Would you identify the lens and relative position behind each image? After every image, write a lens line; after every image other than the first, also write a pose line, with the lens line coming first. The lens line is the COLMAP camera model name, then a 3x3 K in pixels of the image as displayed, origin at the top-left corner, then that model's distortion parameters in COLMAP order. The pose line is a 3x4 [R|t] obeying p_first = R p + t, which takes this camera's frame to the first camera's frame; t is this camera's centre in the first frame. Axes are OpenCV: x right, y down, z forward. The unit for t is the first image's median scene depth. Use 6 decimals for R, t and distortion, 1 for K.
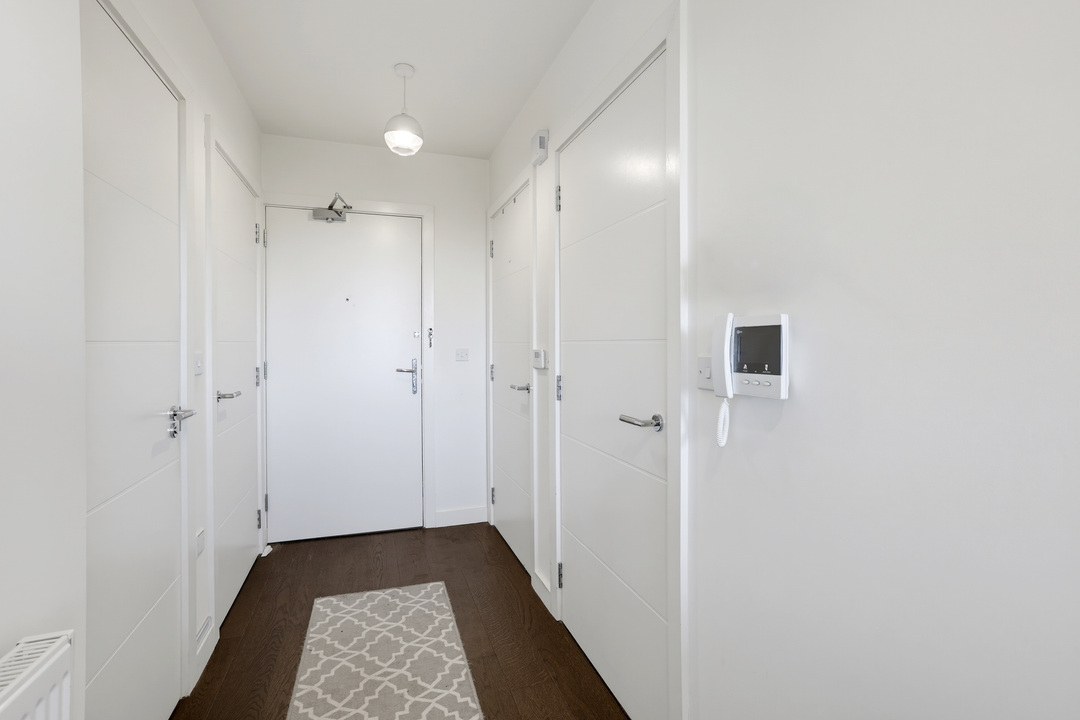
lens RADIAL K [[491.9, 0, 540.0], [0, 491.9, 354.0], [0, 0, 1]] dist [-0.000908, -0.000038]
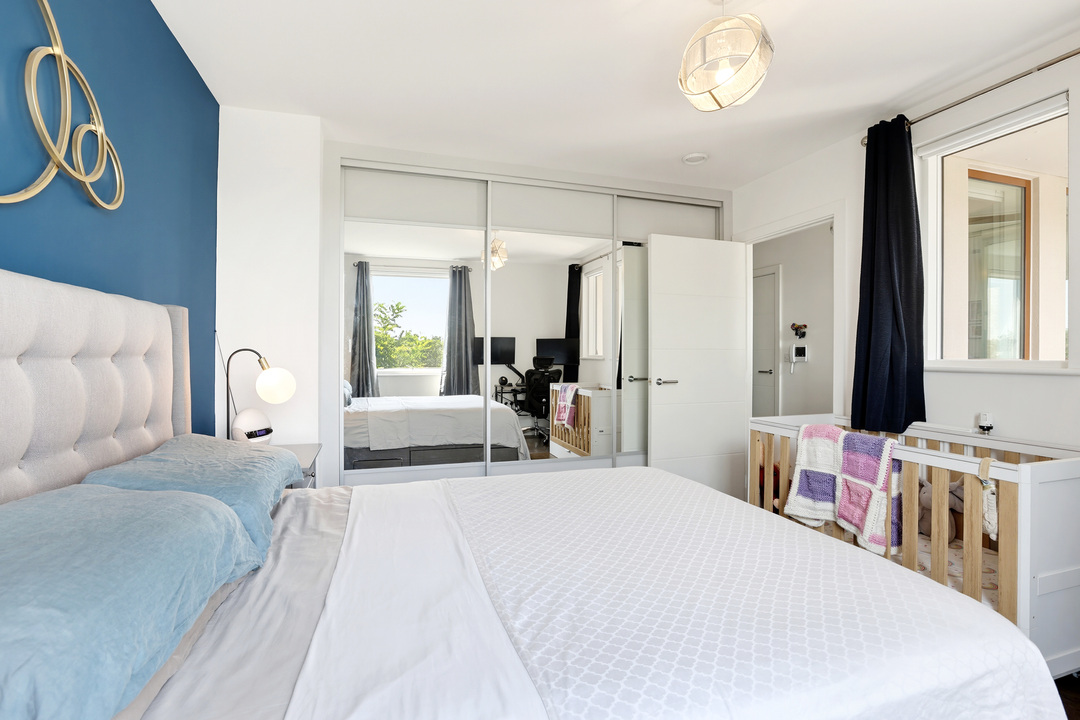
lens RADIAL K [[491.9, 0, 542.3], [0, 491.9, 359.8], [0, 0, 1]] dist [-0.000908, -0.000038]
pose [[0.999546, 0.004335, -0.029802, -1.642865], [-0.004237, 0.999986, 0.003322, 0.054600], [0.029816, -0.003194, 0.999550, -3.294538]]
